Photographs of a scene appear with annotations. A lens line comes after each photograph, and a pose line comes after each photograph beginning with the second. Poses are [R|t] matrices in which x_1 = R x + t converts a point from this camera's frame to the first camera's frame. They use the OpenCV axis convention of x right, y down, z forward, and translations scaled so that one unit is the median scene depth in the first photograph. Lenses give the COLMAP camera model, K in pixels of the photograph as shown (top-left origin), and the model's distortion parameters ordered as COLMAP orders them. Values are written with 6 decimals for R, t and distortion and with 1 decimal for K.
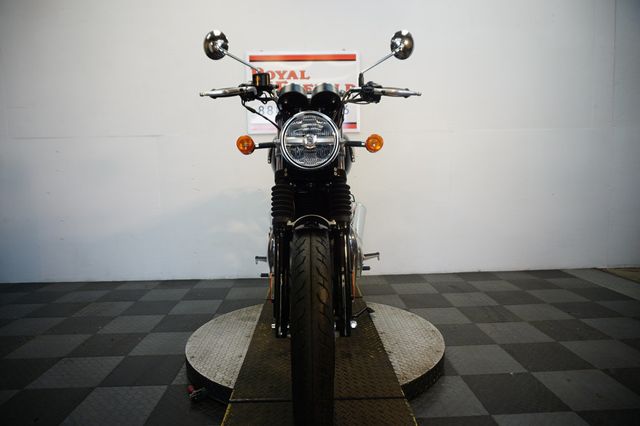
lens RADIAL K [[426.8, 0, 318.8], [0, 426.8, 212.8], [0, 0, 1]] dist [-0.040169, 0.029363]
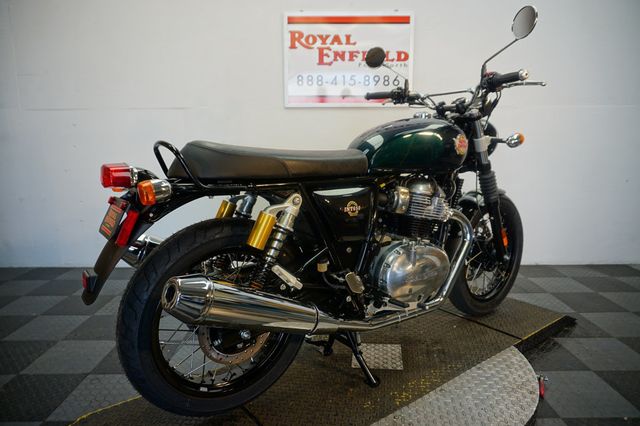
lens RADIAL K [[426.8, 0, 318.8], [0, 426.8, 212.8], [0, 0, 1]] dist [-0.040169, 0.029363]
pose [[0.999370, 0.018520, -0.030286, -0.093478], [-0.016024, 0.996609, 0.080705, -0.057087], [0.031678, -0.080169, 0.996278, 0.146401]]
